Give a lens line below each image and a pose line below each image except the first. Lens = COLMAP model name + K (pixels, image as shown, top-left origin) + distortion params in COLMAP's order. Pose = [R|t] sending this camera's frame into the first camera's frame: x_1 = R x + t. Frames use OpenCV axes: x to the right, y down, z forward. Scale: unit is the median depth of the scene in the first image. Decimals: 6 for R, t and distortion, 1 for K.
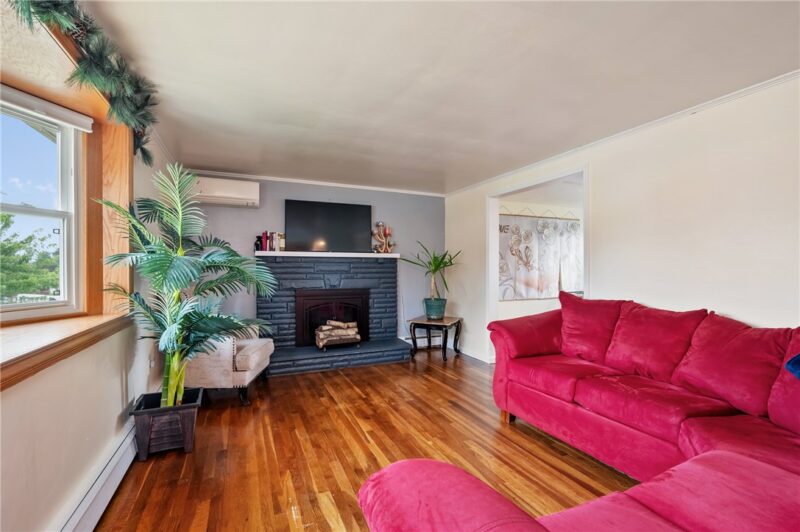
lens RADIAL K [[367.7, 0, 400.0], [0, 367.7, 266.0], [0, 0, 1]] dist [-0.000532, -0.000068]
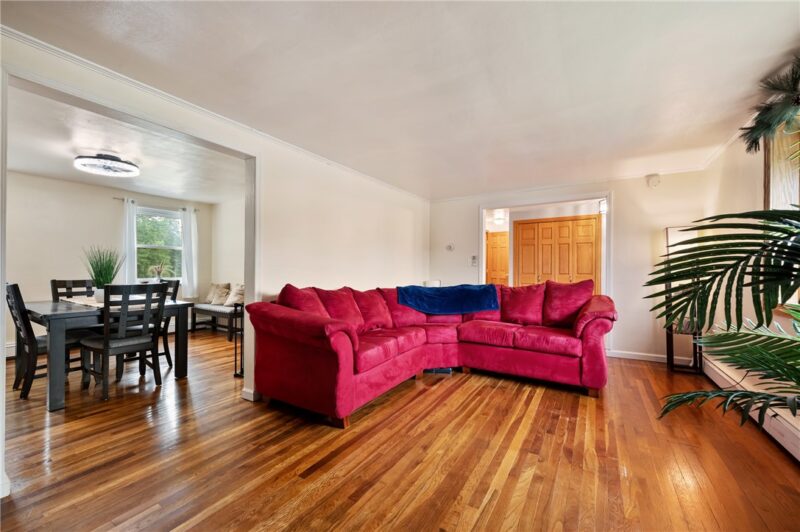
lens RADIAL K [[317.1, 0, 400.0], [0, 317.1, 266.0], [0, 0, 1]] dist [-0.001683, -0.000291]
pose [[-0.566673, 0.009436, 0.823888, -0.528136], [-0.006933, 0.999844, -0.016220, 0.040517], [-0.823913, -0.014904, -0.566520, 1.596987]]
